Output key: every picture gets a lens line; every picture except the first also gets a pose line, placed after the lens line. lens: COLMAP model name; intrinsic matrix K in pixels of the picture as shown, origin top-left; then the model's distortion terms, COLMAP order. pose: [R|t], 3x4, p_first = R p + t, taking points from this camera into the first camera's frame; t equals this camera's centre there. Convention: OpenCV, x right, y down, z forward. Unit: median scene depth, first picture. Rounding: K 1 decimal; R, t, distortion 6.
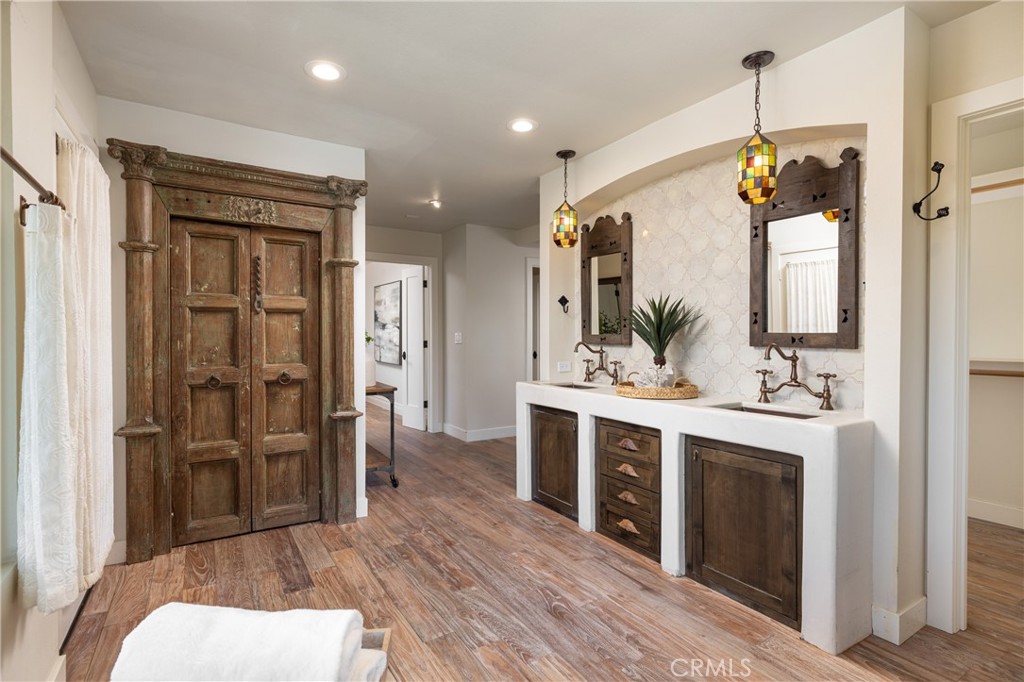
lens RADIAL K [[502.6, 0, 505.1], [0, 502.6, 340.2], [0, 0, 1]] dist [-0.005290, -0.000187]
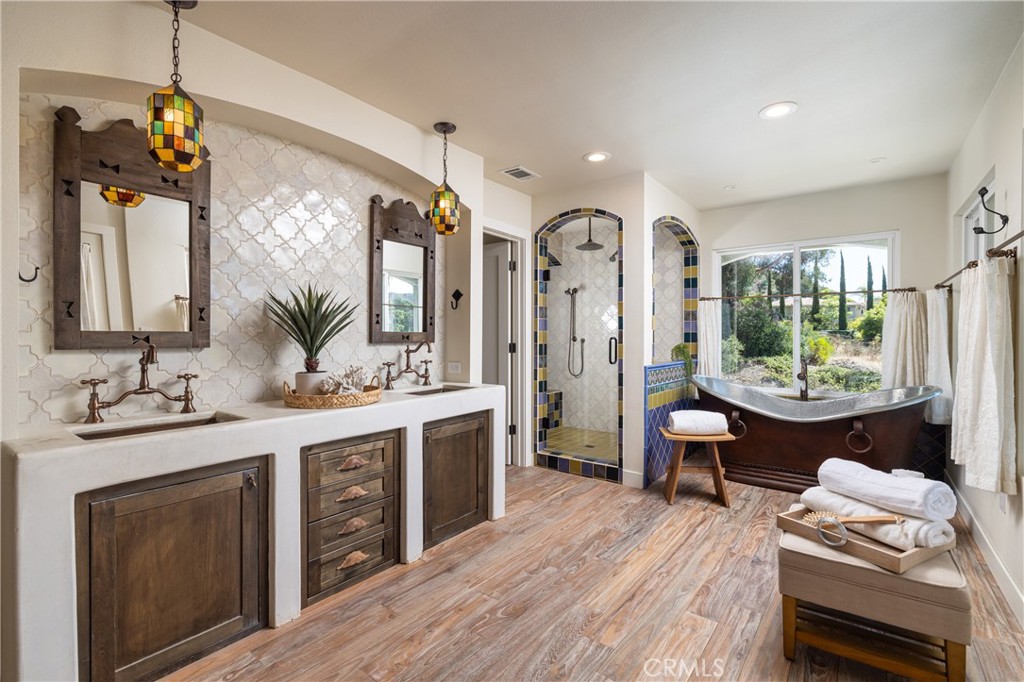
lens RADIAL K [[460.9, 0, 519.1], [0, 460.9, 338.6], [0, 0, 1]] dist [-0.000891, 0.000156]
pose [[-0.368104, -0.003739, 0.929777, -0.620862], [0.009009, 0.999931, 0.007588, -0.003908], [-0.929741, 0.011170, -0.368044, 1.104898]]
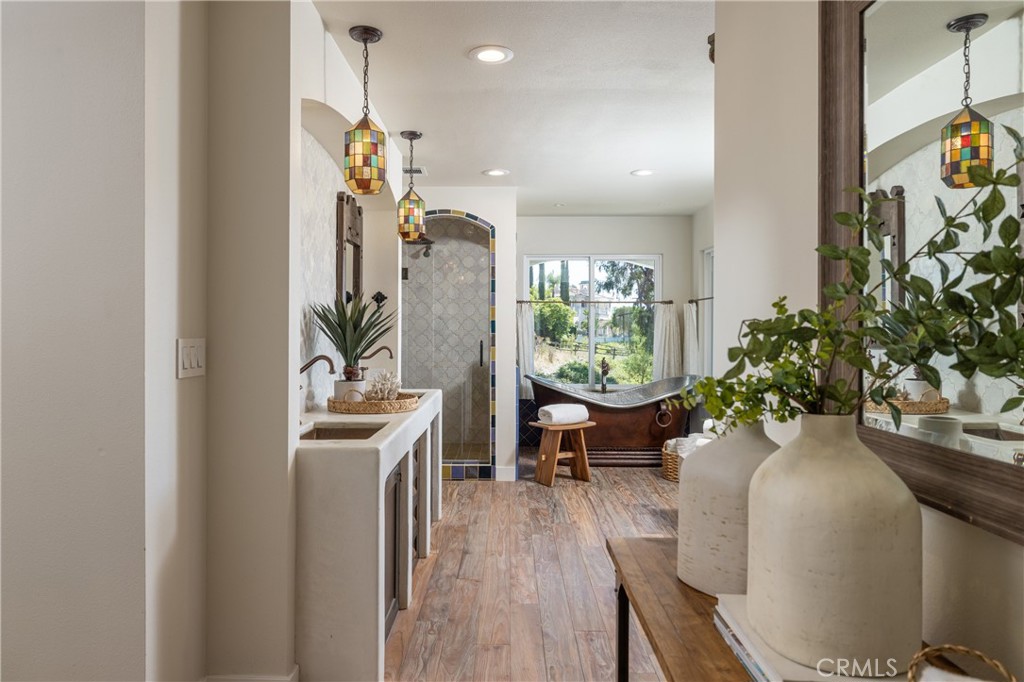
lens RADIAL K [[654.7, 0, 502.1], [0, 654.7, 336.7], [0, 0, 1]] dist [0.009274, 0.000279]
pose [[-0.848812, -0.006267, 0.528658, -0.553401], [0.002105, 0.999882, 0.015231, -0.037638], [-0.528691, 0.014041, -0.848699, 2.060638]]
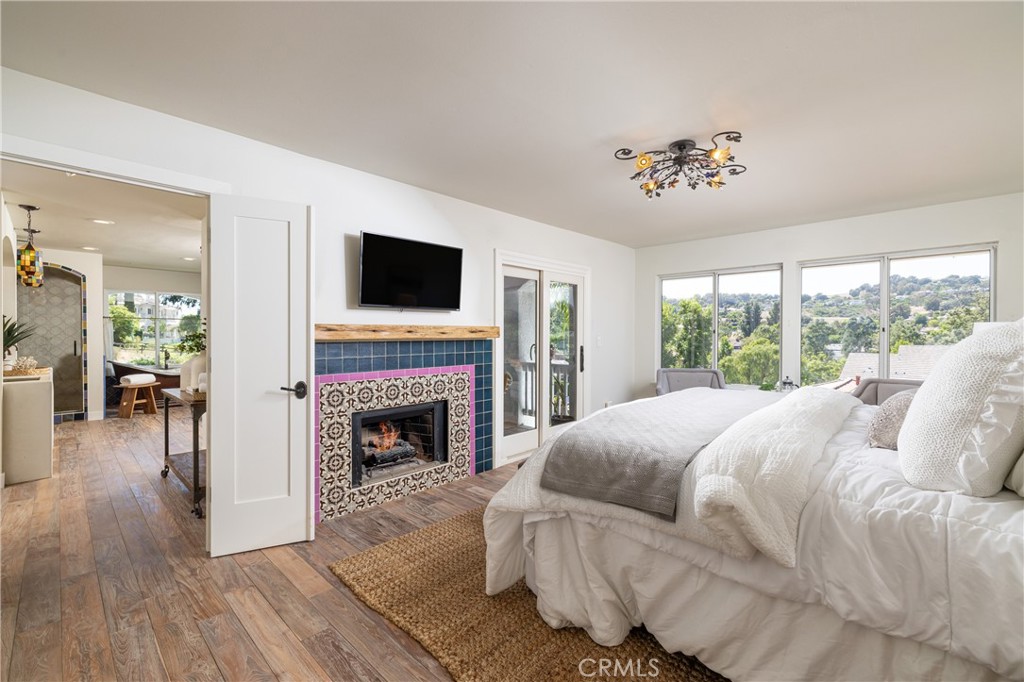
lens RADIAL K [[440.1, 0, 512.3], [0, 440.1, 338.6], [0, 0, 1]] dist [0.003363, 0.000654]
pose [[-0.967796, 0.001681, -0.251729, -1.110554], [-0.002847, 0.999841, 0.017621, -0.055450], [0.251718, 0.017770, -0.967637, 3.287455]]
